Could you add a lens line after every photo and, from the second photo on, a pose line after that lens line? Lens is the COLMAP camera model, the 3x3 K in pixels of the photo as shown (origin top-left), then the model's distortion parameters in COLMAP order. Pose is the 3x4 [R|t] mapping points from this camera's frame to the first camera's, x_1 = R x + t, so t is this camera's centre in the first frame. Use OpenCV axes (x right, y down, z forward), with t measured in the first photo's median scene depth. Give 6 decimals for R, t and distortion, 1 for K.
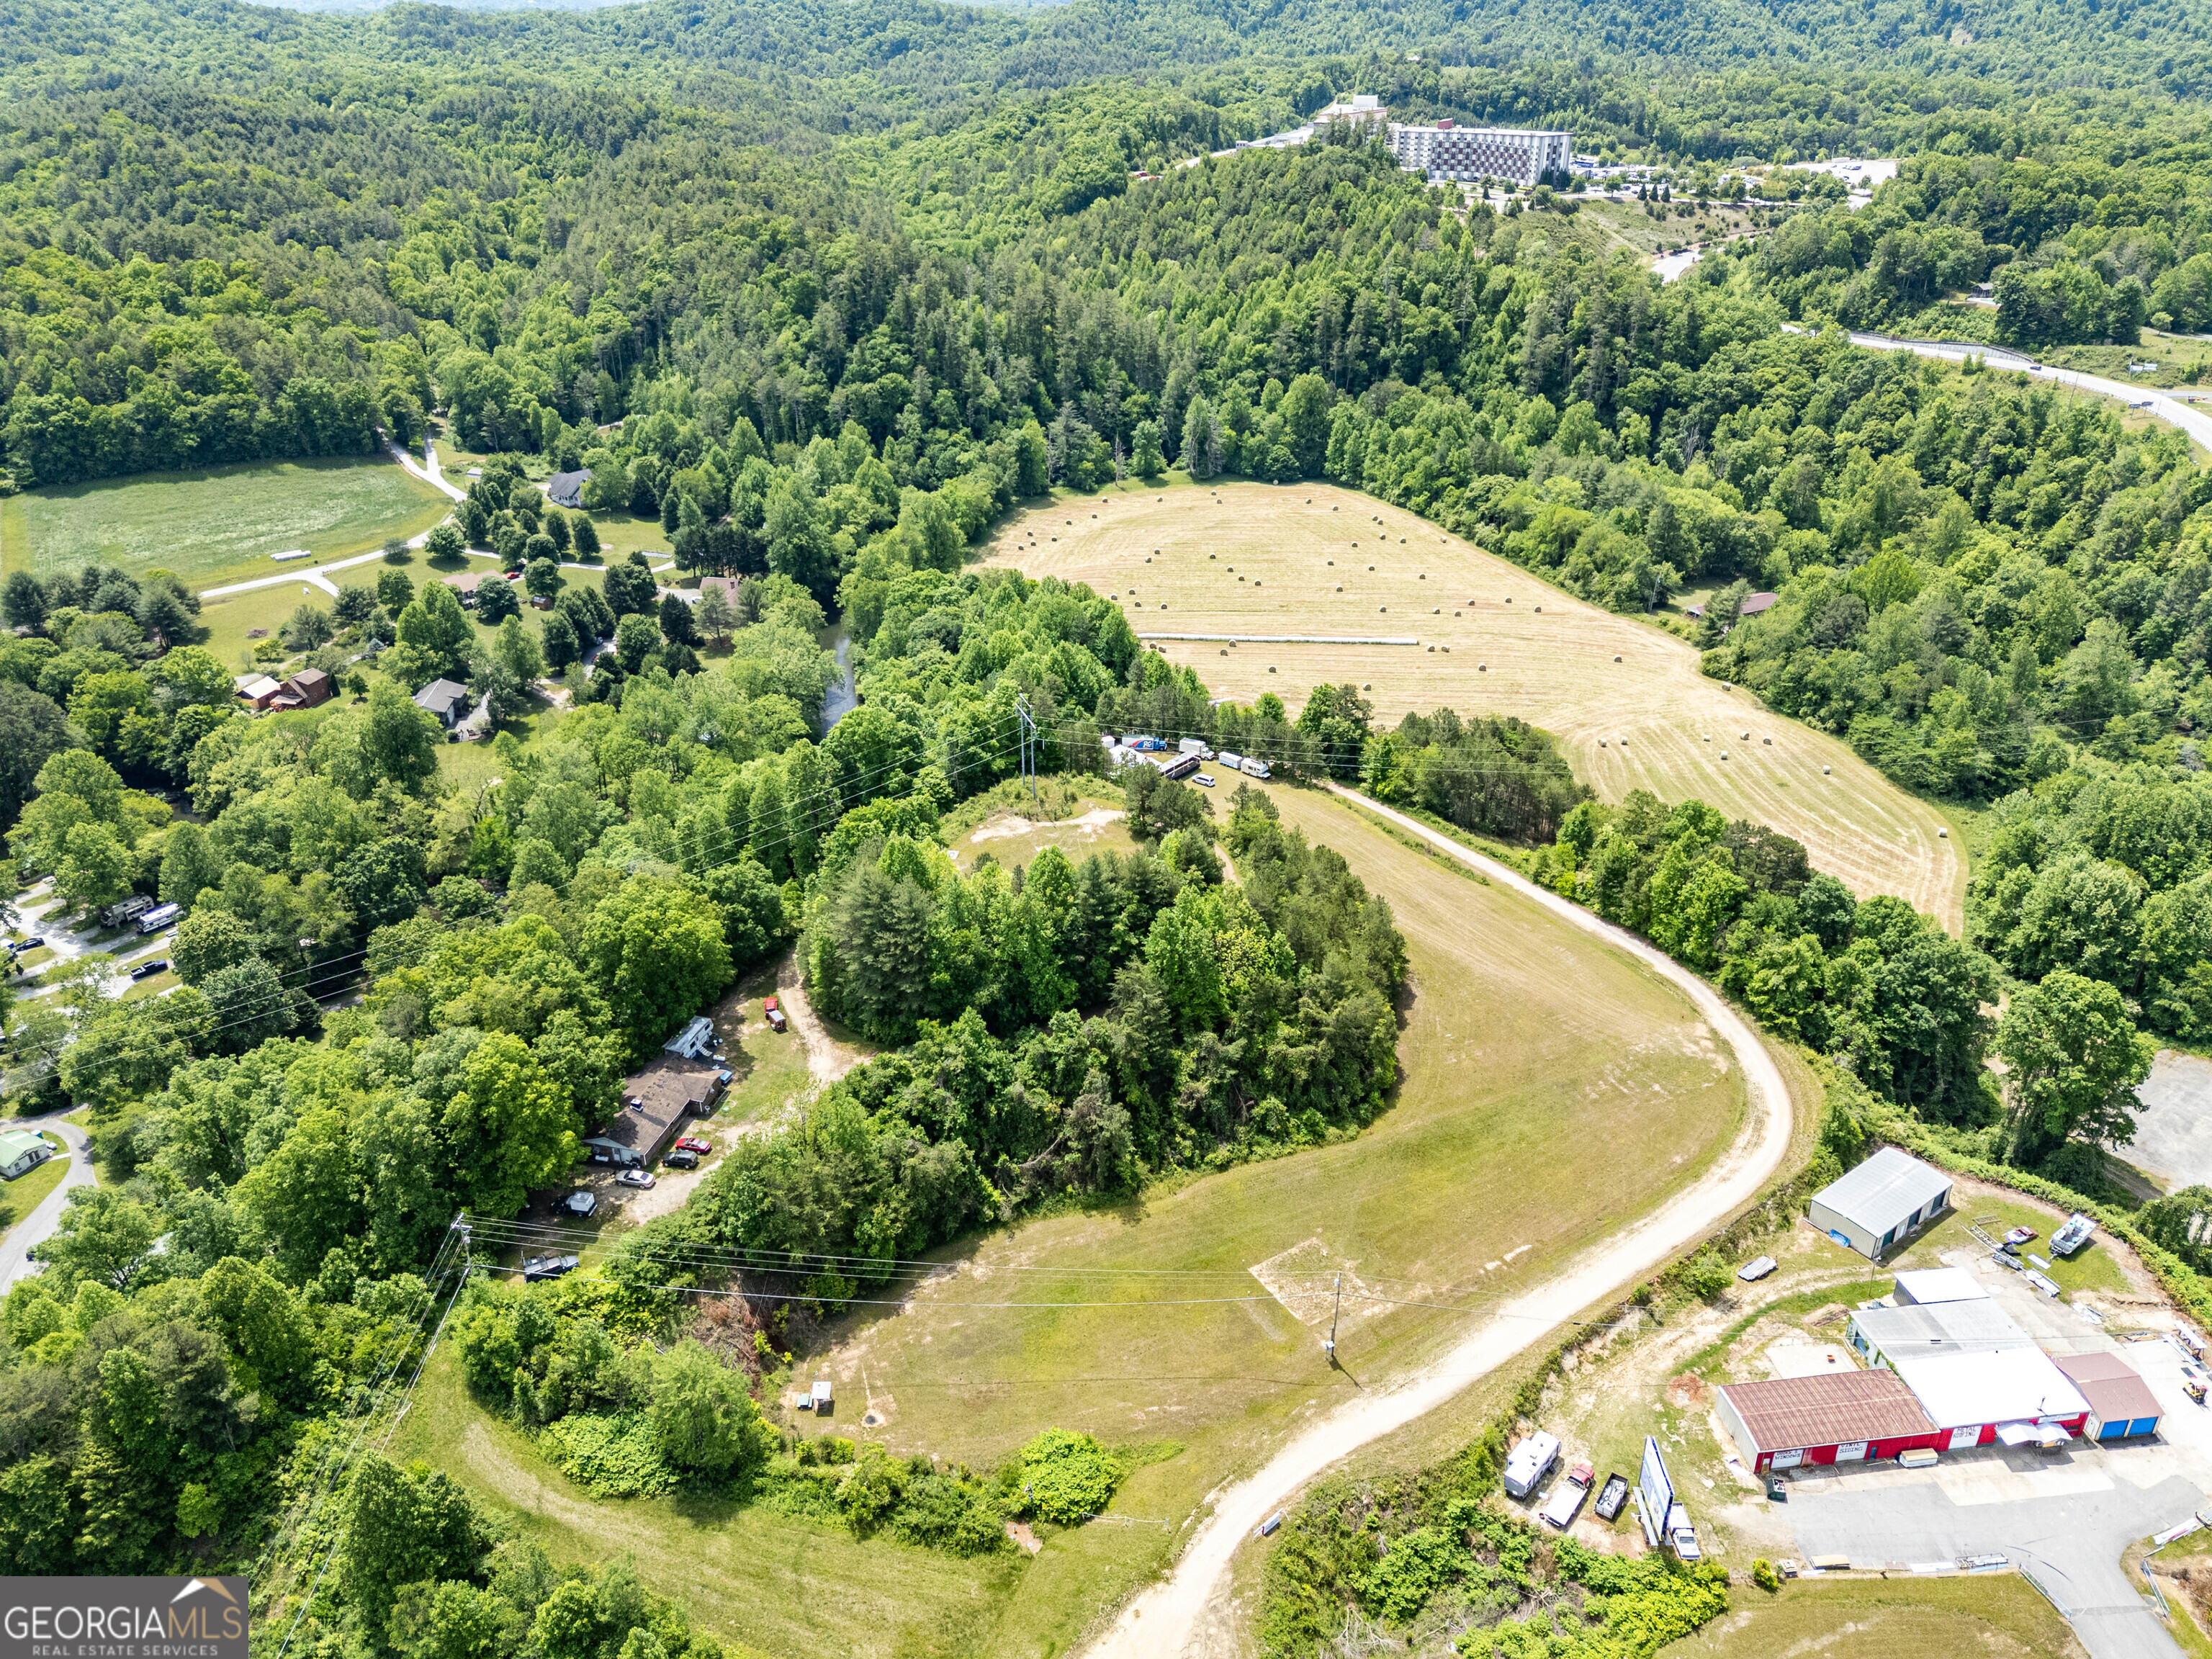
lens RADIAL K [[1638.9, 0, 1111.5], [0, 1638.9, 826.6], [0, 0, 1]] dist [0.070637, -0.061441]
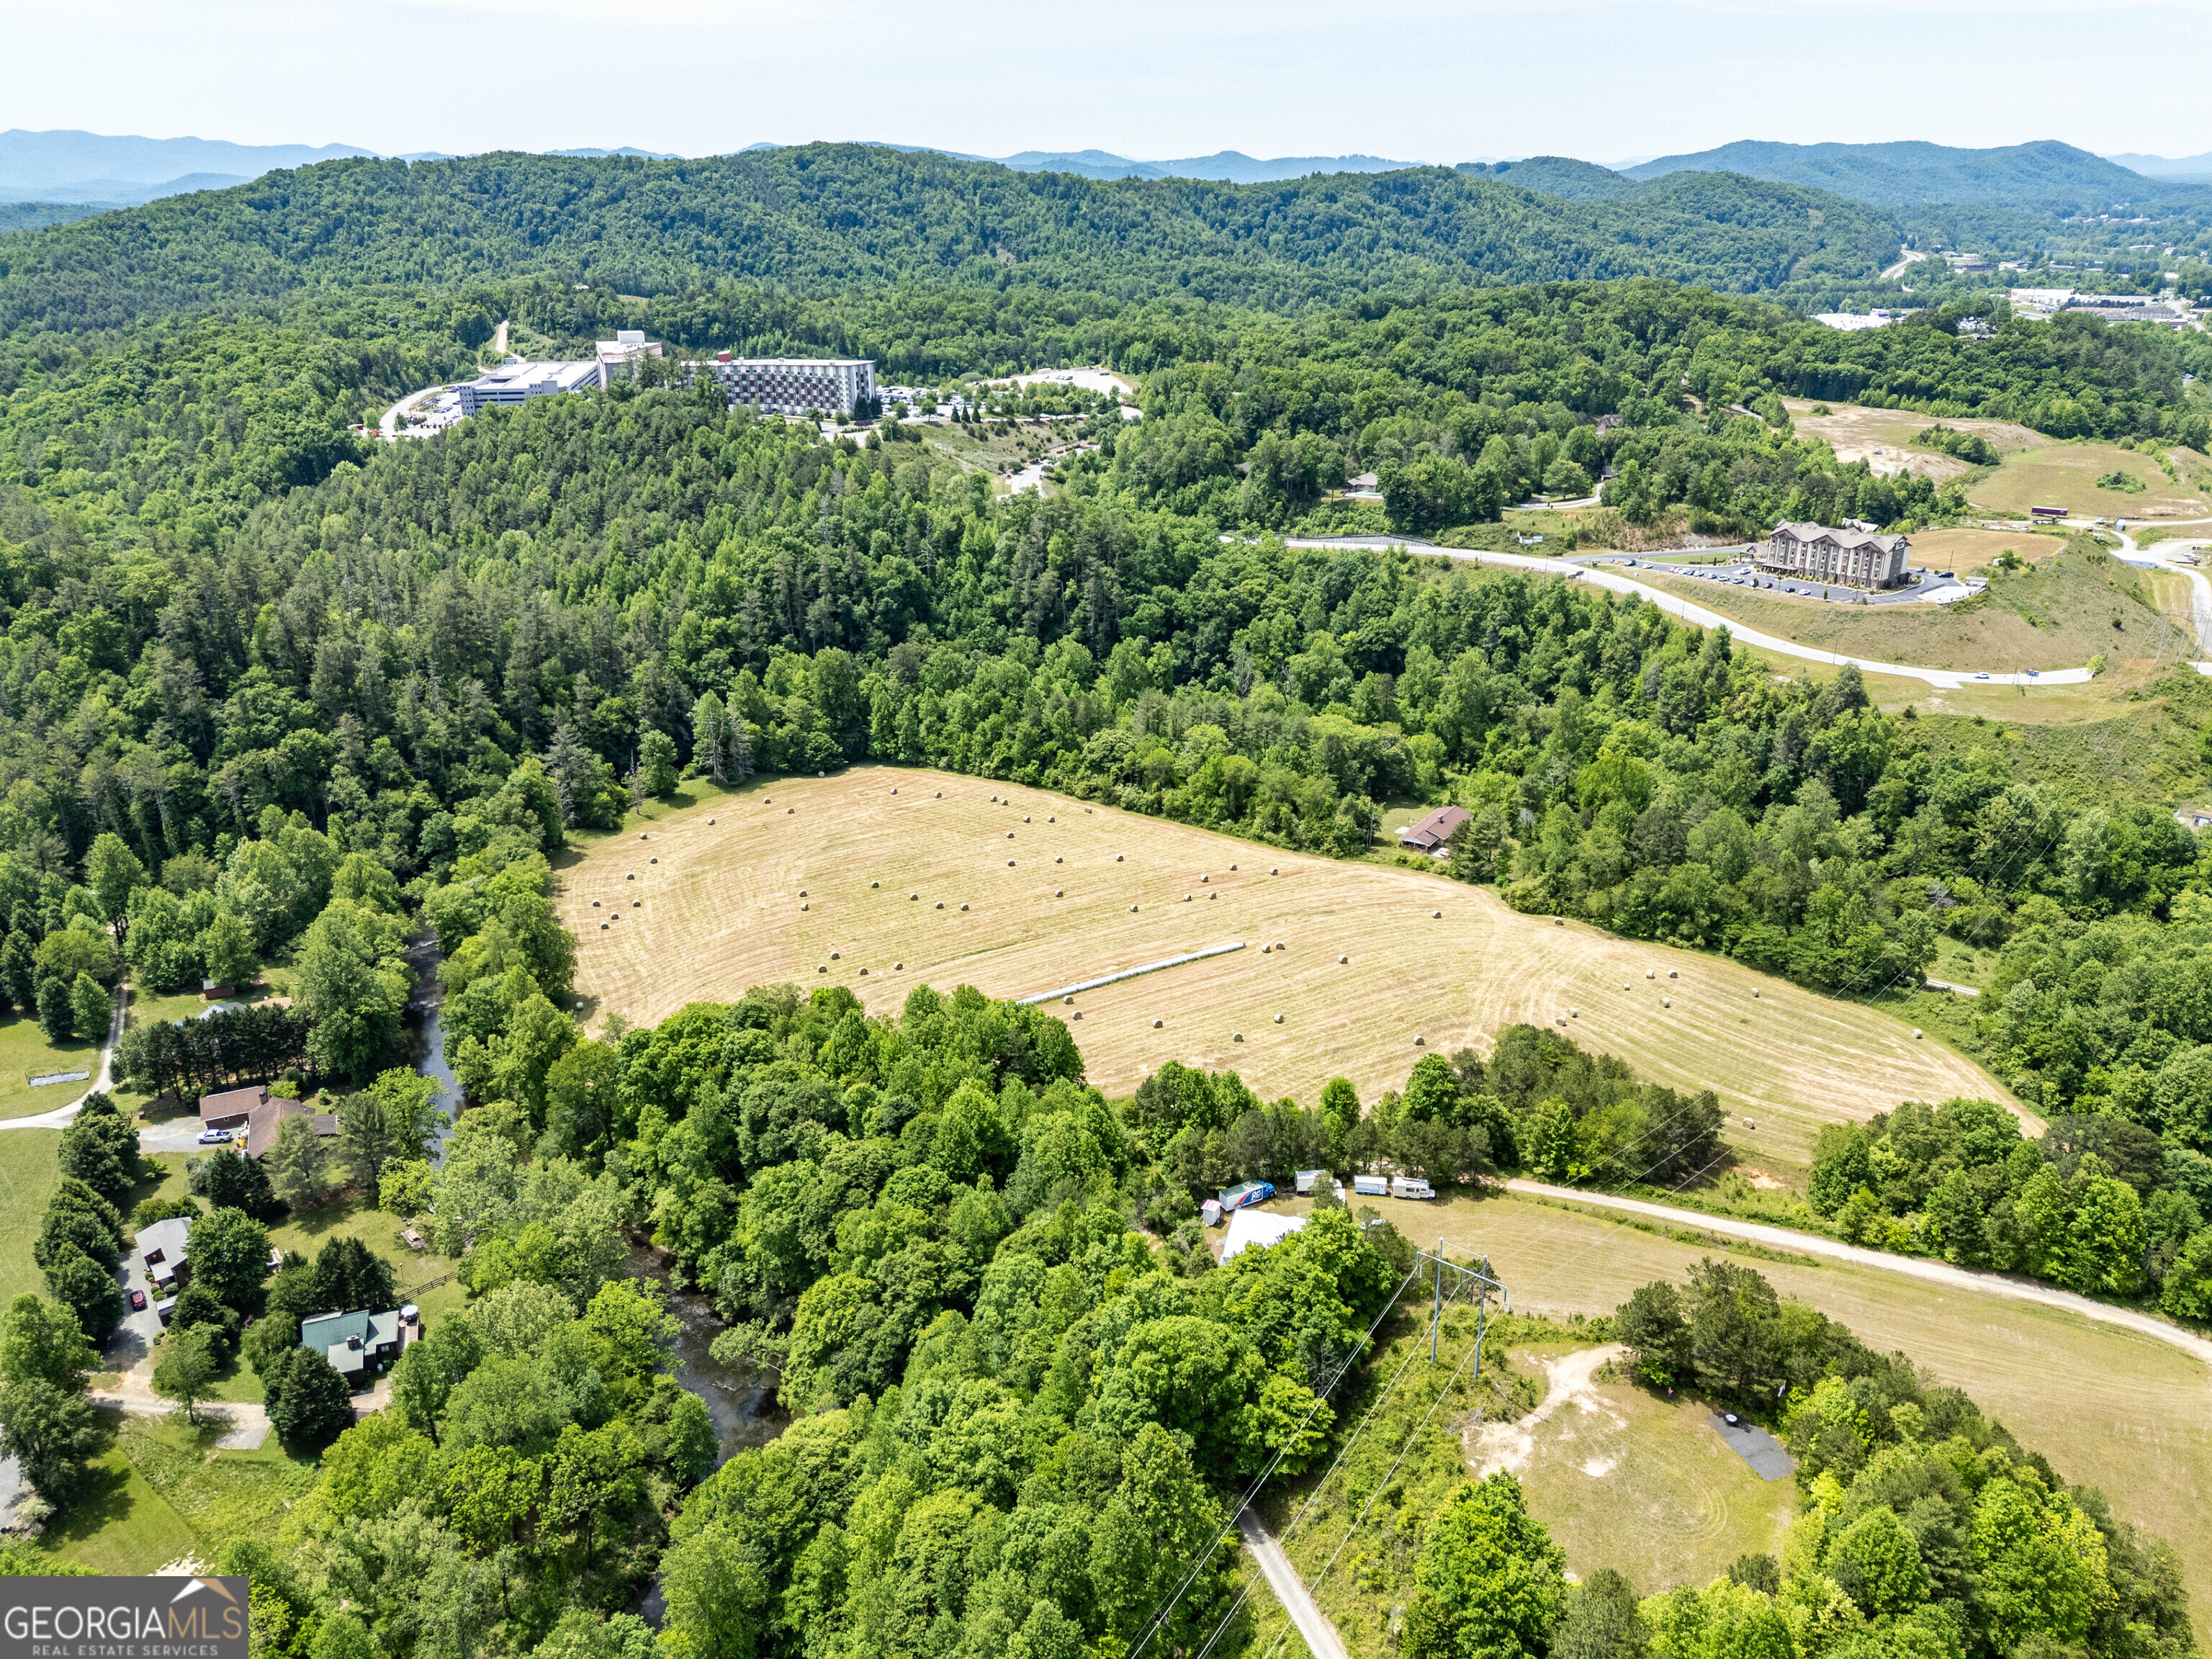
lens RADIAL K [[1629.8, 0, 1112.3], [0, 1629.8, 834.1], [0, 0, 1]] dist [0.091152, -0.090536]
pose [[0.836897, -0.204770, 0.507615, -0.214885], [0.256843, 0.965861, -0.033829, -0.114100], [-0.483358, 0.158689, 0.860920, 0.205078]]
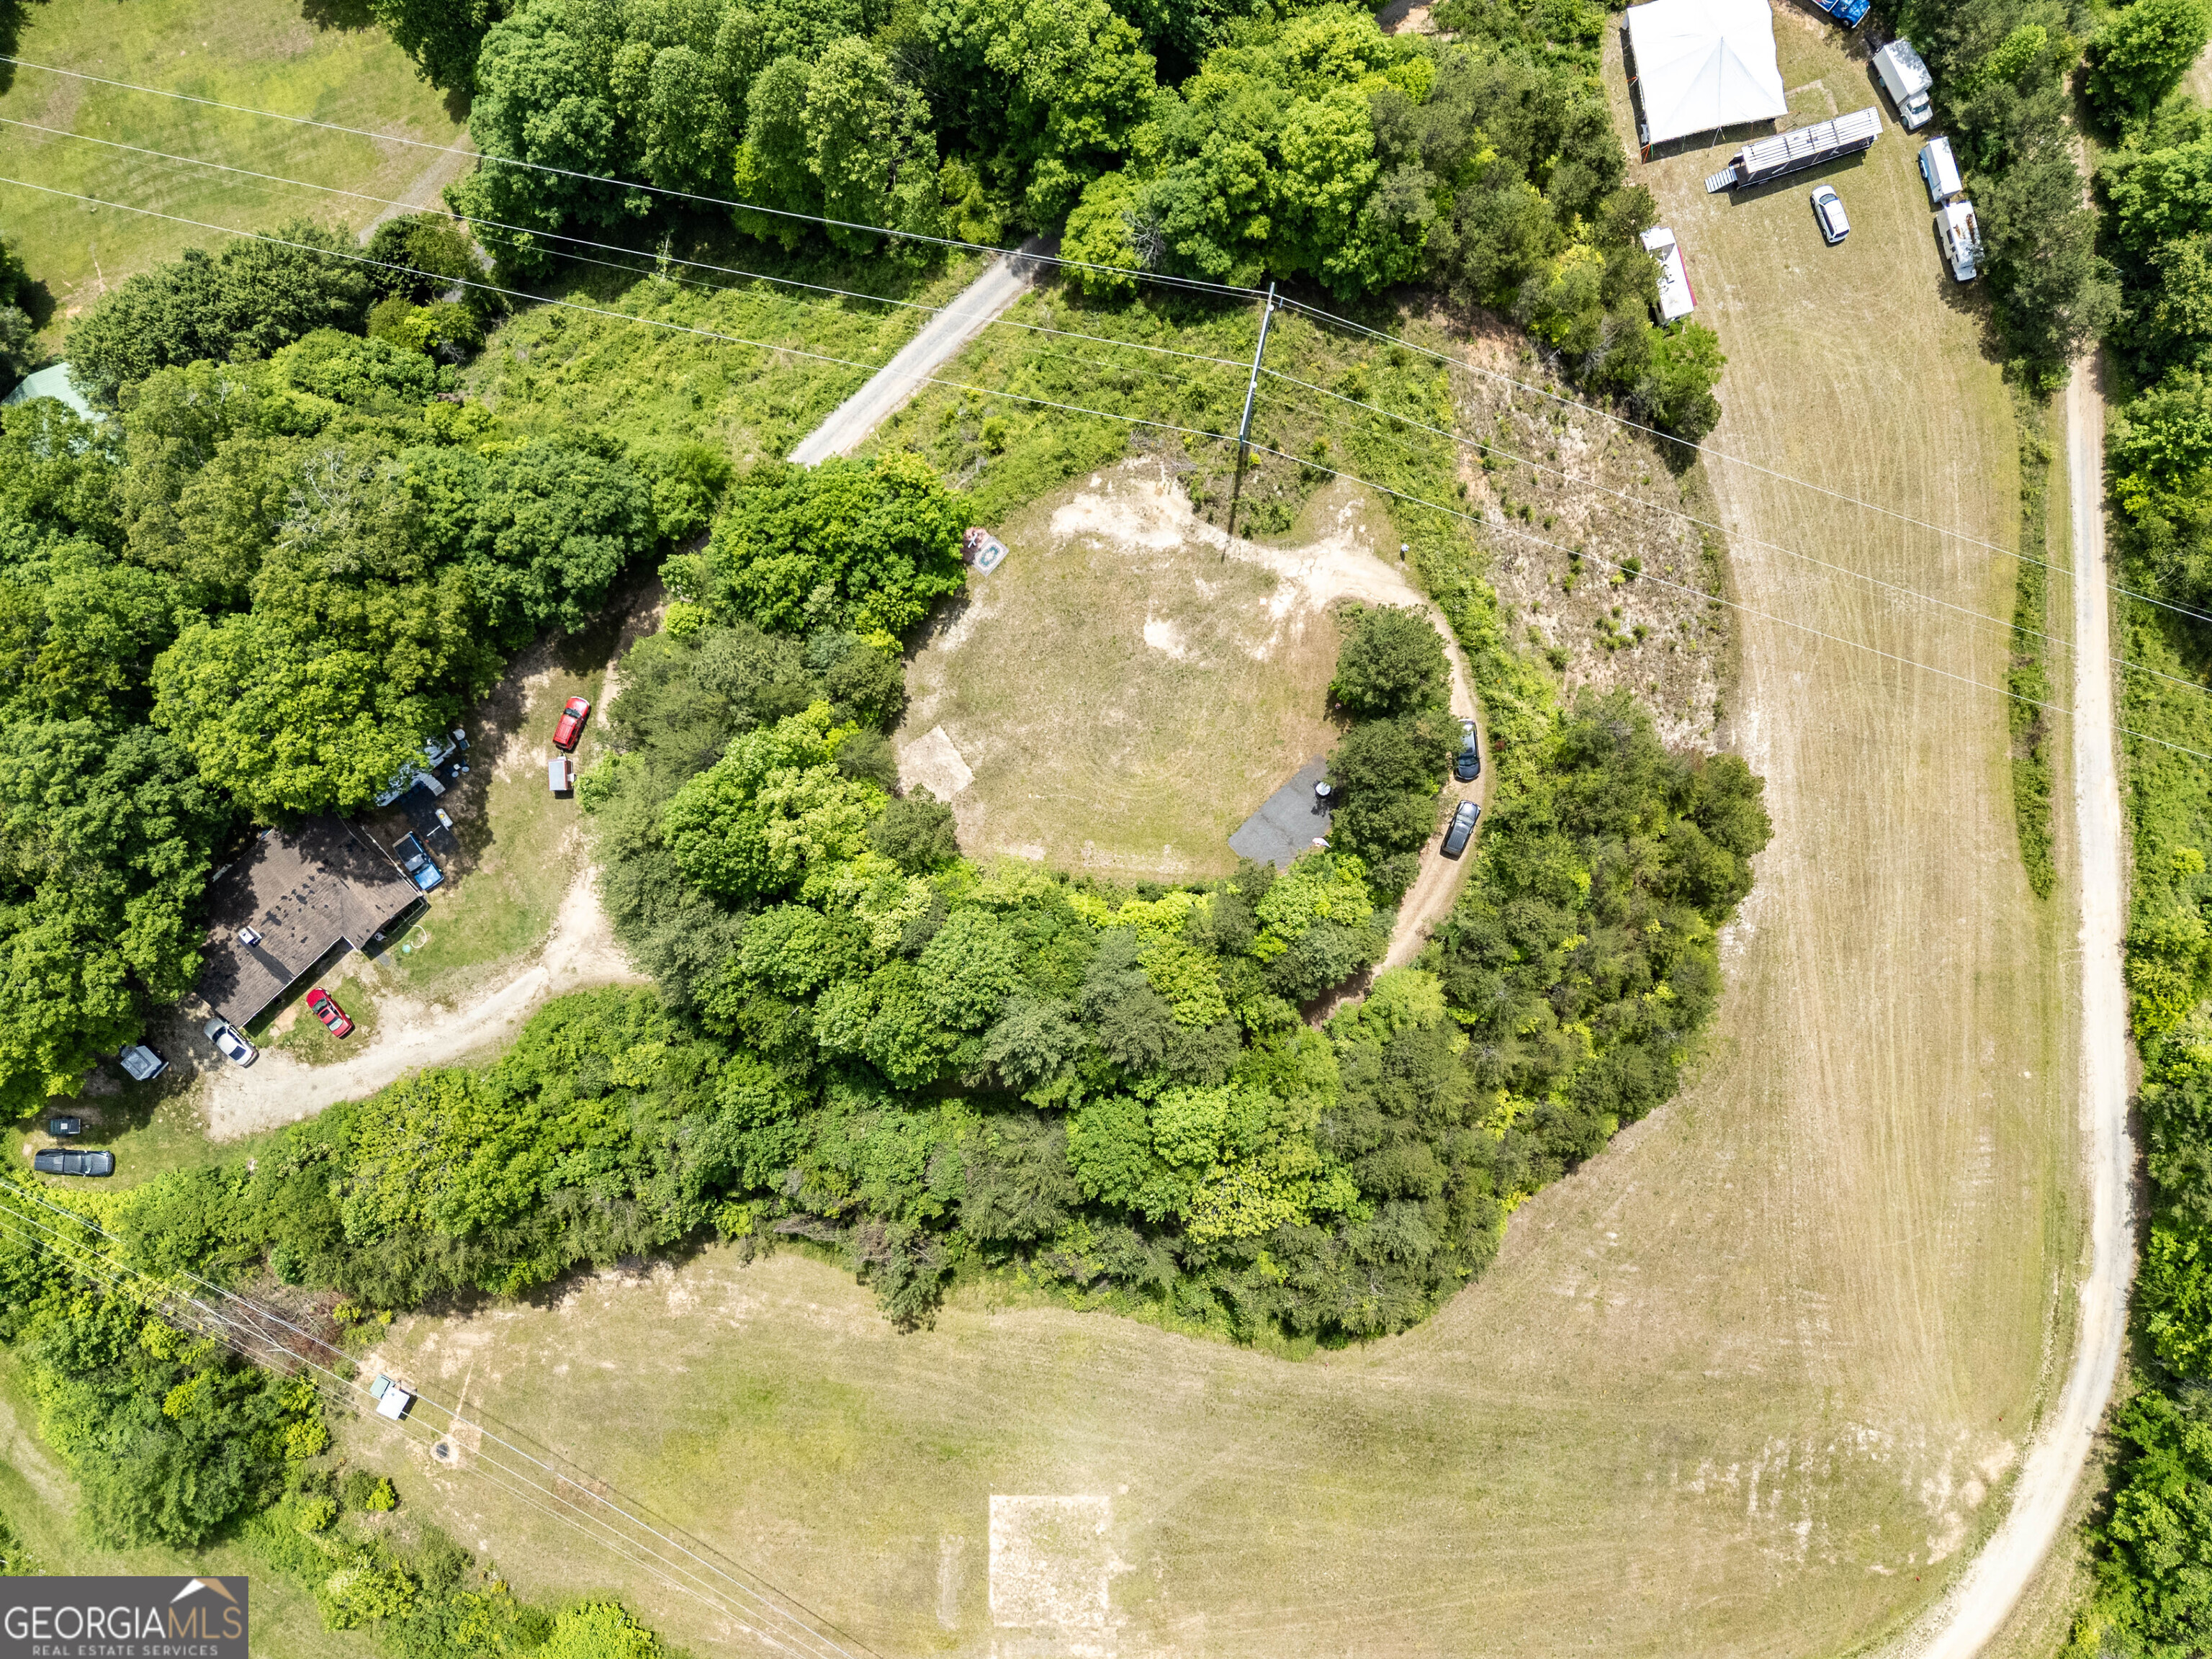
lens RADIAL K [[1596.2, 0, 1106.0], [0, 1596.2, 829.5], [0, 0, 1]] dist [0.085061, -0.082934]
pose [[0.843027, 0.537252, -0.025784, -0.004409], [-0.229338, 0.402399, 0.886273, -0.167931], [0.486527, -0.741239, 0.462446, 0.313919]]
